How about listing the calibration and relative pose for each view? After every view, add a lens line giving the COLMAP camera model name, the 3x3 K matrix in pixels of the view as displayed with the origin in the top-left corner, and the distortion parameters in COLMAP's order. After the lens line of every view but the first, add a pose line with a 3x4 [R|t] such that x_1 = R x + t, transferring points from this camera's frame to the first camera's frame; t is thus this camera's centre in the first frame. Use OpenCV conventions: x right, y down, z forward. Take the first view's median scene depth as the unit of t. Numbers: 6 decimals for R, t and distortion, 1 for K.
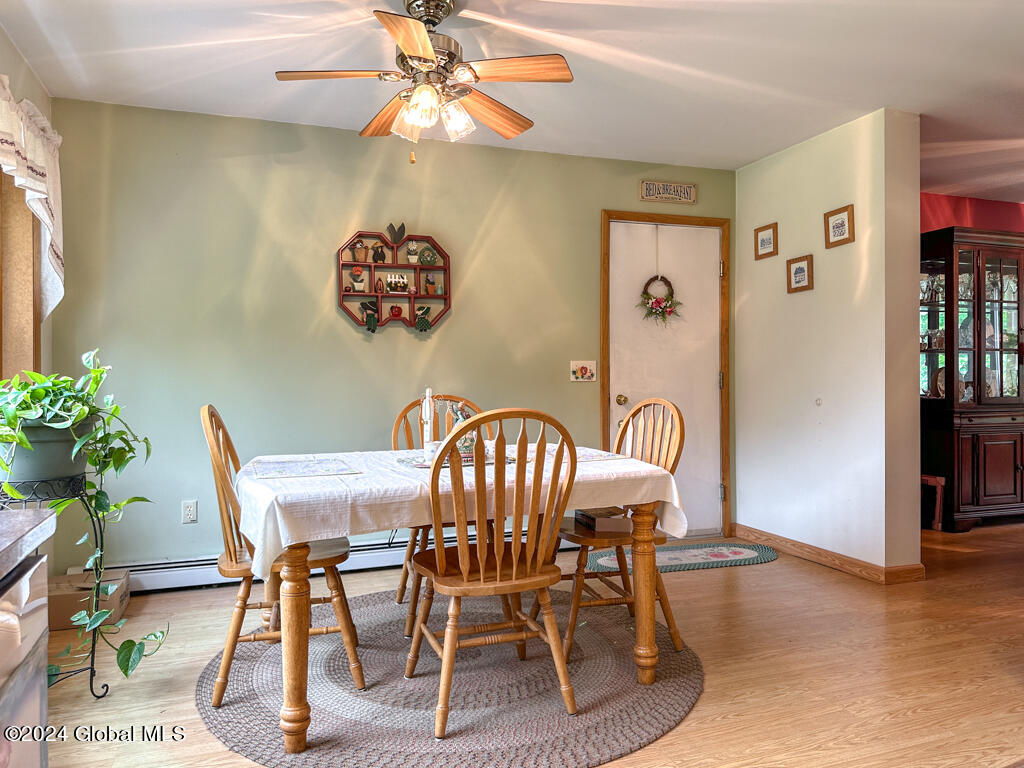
lens RADIAL K [[728.1, 0, 510.8], [0, 728.1, 380.4], [0, 0, 1]] dist [0.097580, -0.126674]
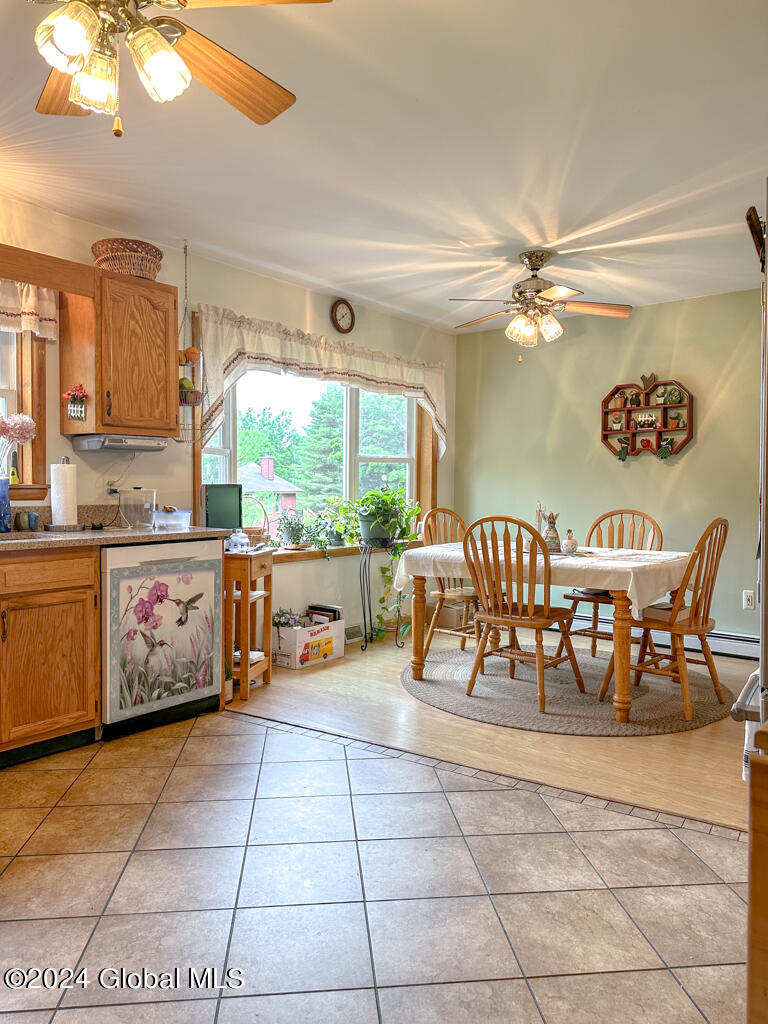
lens RADIAL K [[754.3, 0, 386.6], [0, 754.3, 505.7], [0, 0, 1]] dist [0.181160, -0.452368]
pose [[0.487147, 0.028739, -0.872847, 0.793770], [-0.012382, 0.999585, 0.026001, -0.014756], [0.873232, -0.001859, 0.487301, -0.046509]]
